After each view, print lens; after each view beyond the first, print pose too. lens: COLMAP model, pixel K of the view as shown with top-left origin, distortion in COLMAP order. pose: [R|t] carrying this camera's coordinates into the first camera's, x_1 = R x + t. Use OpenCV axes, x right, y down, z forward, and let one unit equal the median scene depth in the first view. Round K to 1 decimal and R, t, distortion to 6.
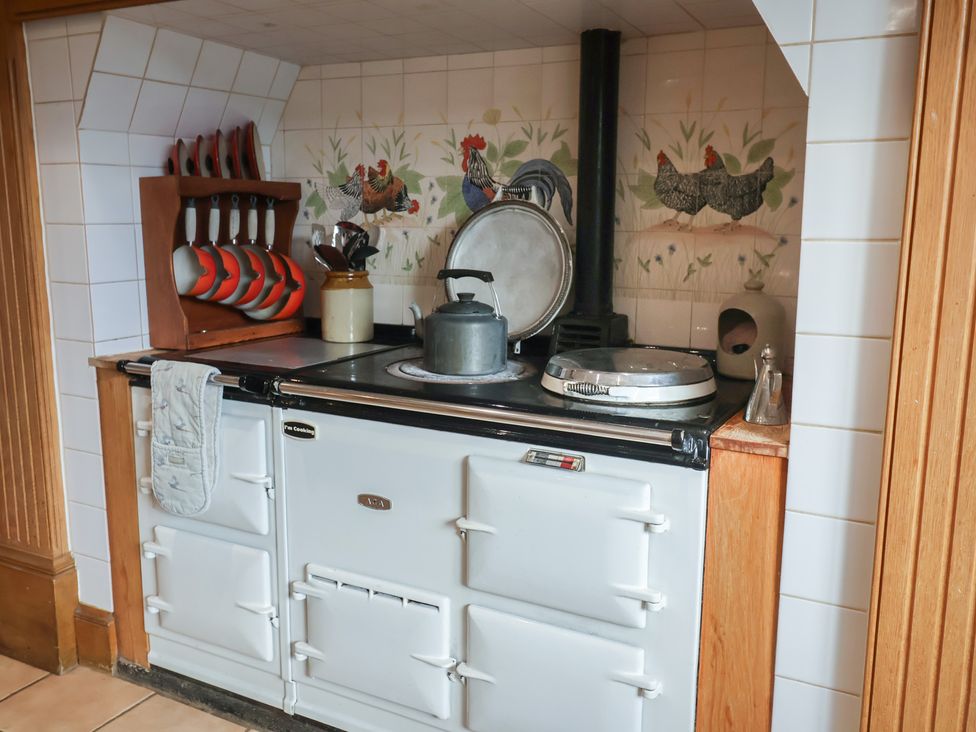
lens RADIAL K [[850.6, 0, 487.5], [0, 850.6, 366.4], [0, 0, 1]] dist [-0.008962, -0.008129]
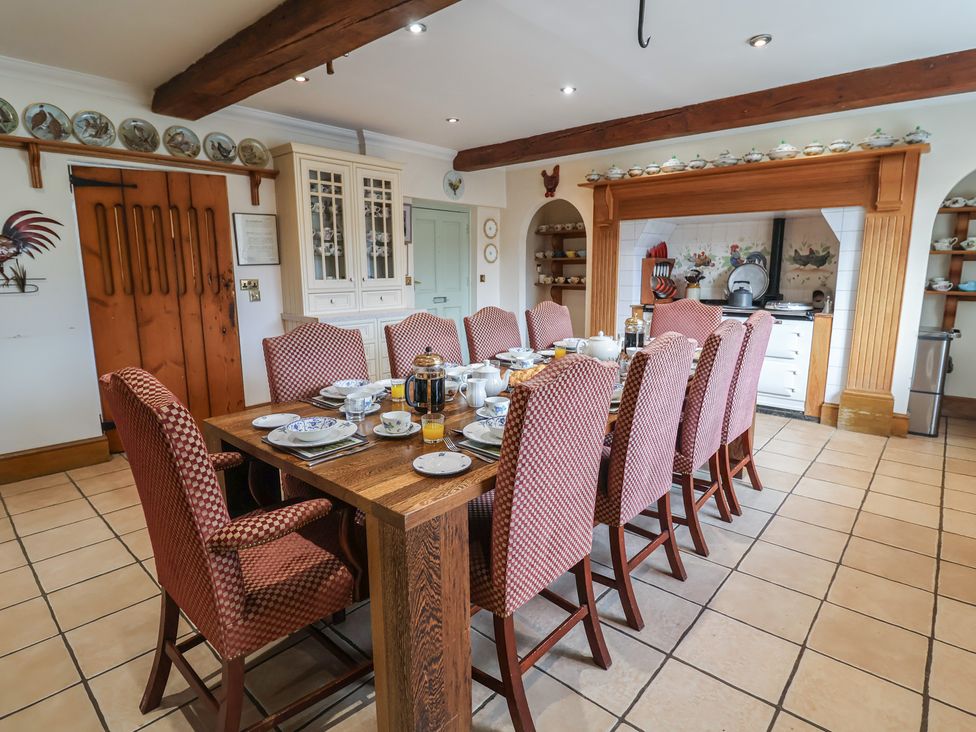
lens RADIAL K [[513.9, 0, 489.6], [0, 513.9, 360.0], [0, 0, 1]] dist [-0.016085, -0.004847]
pose [[0.970730, 0.028686, -0.238455, -0.537508], [-0.029559, 0.999563, -0.000085, 0.264280], [0.238349, 0.007132, 0.971153, -1.448295]]
